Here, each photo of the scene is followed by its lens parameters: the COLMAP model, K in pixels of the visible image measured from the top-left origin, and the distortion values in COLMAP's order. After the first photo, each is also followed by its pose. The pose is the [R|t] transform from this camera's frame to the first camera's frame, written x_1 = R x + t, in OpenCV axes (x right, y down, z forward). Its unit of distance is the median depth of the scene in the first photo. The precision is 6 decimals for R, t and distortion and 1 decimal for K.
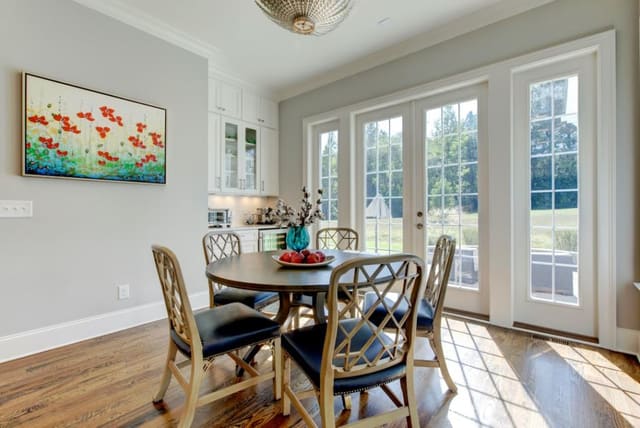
lens RADIAL K [[288.6, 0, 319.7], [0, 288.6, 212.6], [0, 0, 1]] dist [0.000468, 0.000807]
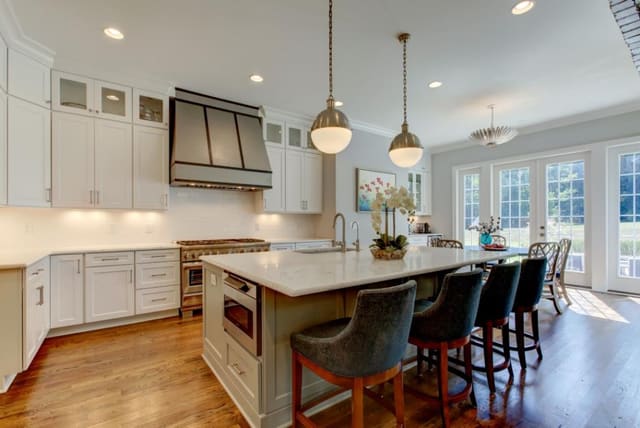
lens RADIAL K [[288.6, 0, 326.0], [0, 288.6, 224.0], [0, 0, 1]] dist [0.000468, 0.000807]
pose [[0.971690, -0.001156, -0.236255, -0.573722], [0.000552, 0.999996, -0.002622, -0.015073], [0.236257, 0.002417, 0.971688, -1.101803]]
